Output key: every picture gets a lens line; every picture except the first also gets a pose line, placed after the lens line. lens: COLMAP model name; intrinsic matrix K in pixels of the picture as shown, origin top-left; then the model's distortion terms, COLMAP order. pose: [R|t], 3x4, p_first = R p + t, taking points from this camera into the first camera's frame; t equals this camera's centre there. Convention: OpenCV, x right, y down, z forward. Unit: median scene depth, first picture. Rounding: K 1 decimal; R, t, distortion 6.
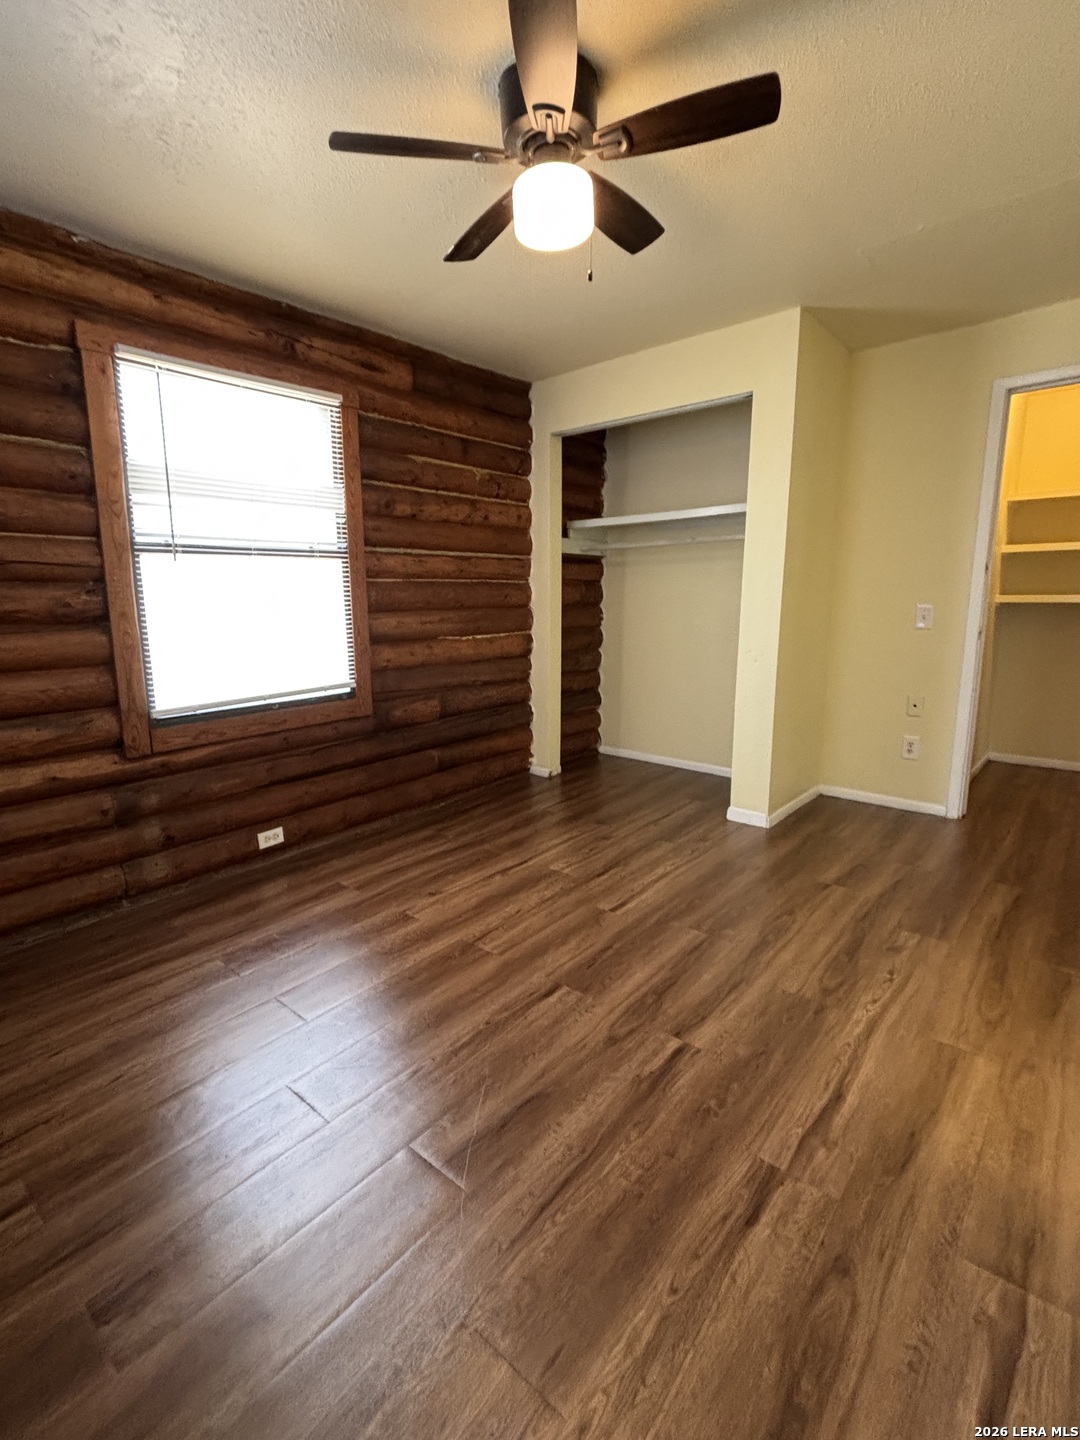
lens RADIAL K [[663.3, 0, 541.8], [0, 663.3, 714.7], [0, 0, 1]] dist [0.000756, -0.000343]
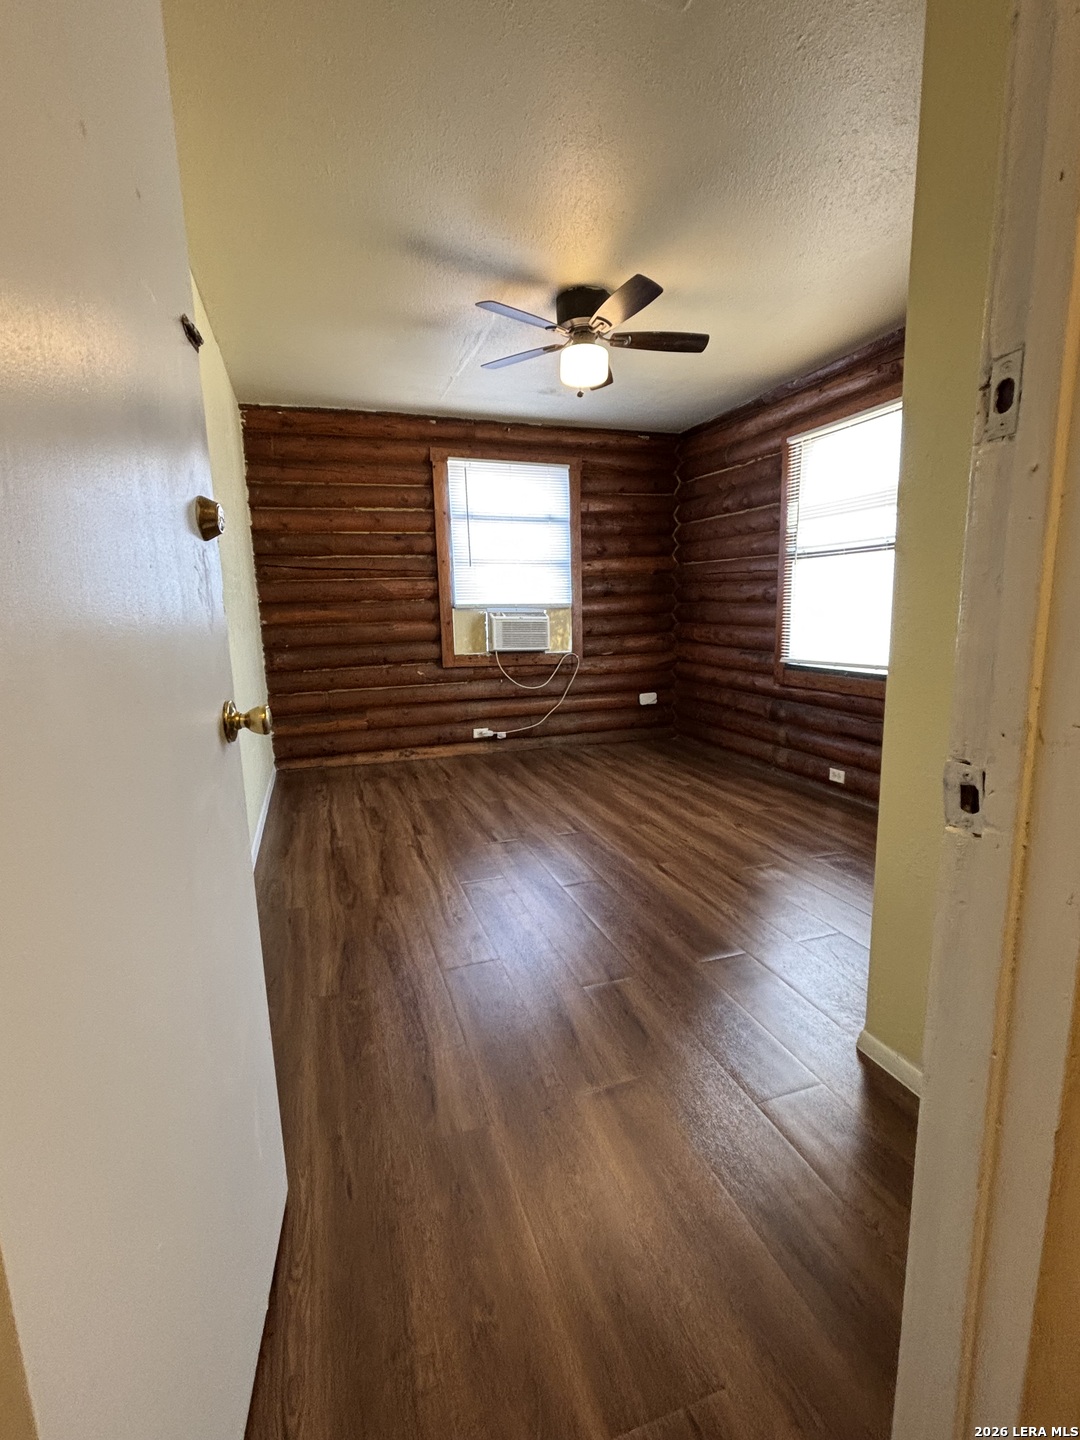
lens RADIAL K [[663.3, 0, 534.8], [0, 663.3, 717.5], [0, 0, 1]] dist [0.000756, -0.000343]
pose [[-0.517042, 0.170625, -0.838781, 1.146853], [-0.126331, 0.953988, 0.271934, -0.236791], [0.846586, 0.246565, -0.471697, 1.313095]]
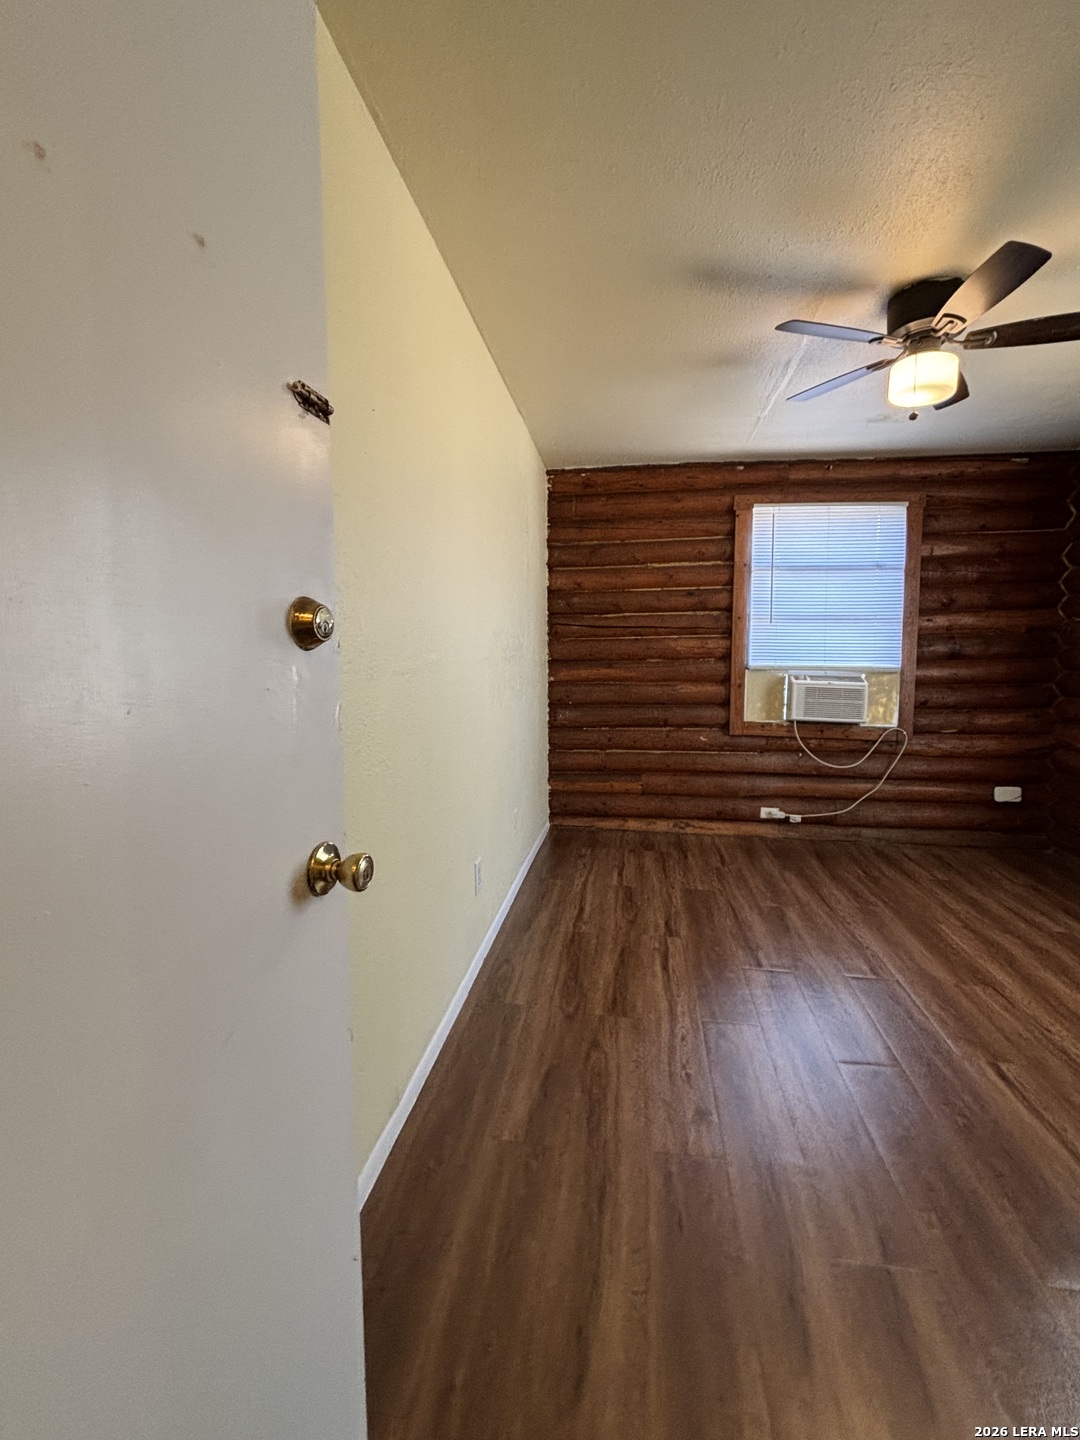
lens RADIAL K [[663.3, 0, 533.3], [0, 663.3, 716.1], [0, 0, 1]] dist [0.000756, -0.000343]
pose [[-0.849413, 0.067672, -0.523372, 0.973257], [-0.082644, 0.962450, 0.258572, -0.269577], [0.521218, 0.262888, -0.811925, 1.261594]]
